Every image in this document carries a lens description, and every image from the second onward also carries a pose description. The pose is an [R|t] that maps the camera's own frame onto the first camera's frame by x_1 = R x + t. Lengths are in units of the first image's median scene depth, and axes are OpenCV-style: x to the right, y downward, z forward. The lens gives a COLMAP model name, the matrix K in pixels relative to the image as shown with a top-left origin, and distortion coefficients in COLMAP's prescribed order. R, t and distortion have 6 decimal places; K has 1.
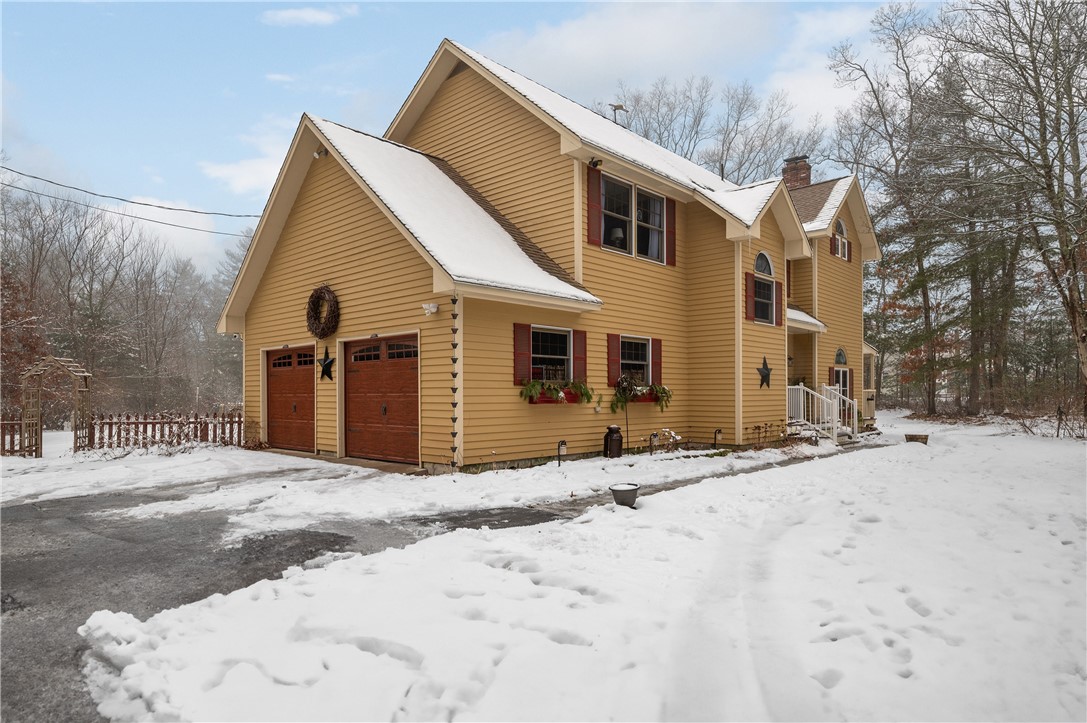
lens RADIAL K [[653.1, 0, 544.6], [0, 653.1, 365.3], [0, 0, 1]] dist [-0.000922, -0.000300]
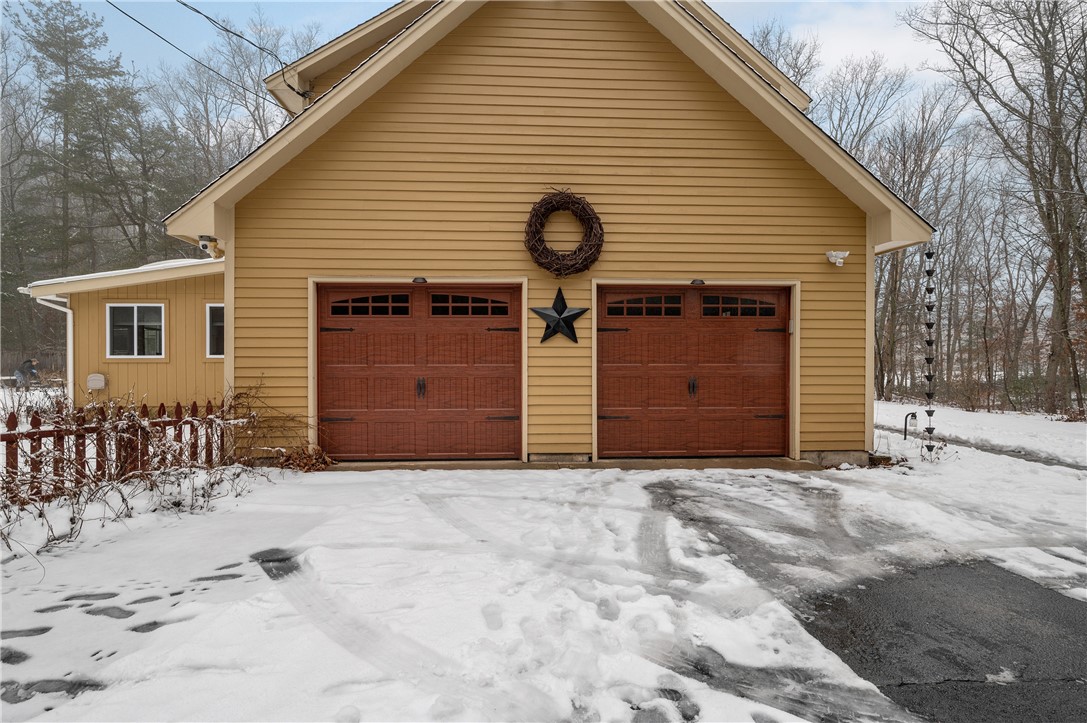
lens RADIAL K [[515.5, 0, 543.5], [0, 515.5, 364.6], [0, 0, 1]] dist [0.002582, 0.000219]
pose [[0.691646, 0.003467, 0.722228, -0.706859], [-0.033235, 0.999082, 0.027032, 0.031580], [-0.721471, -0.042700, 0.691127, 0.666598]]
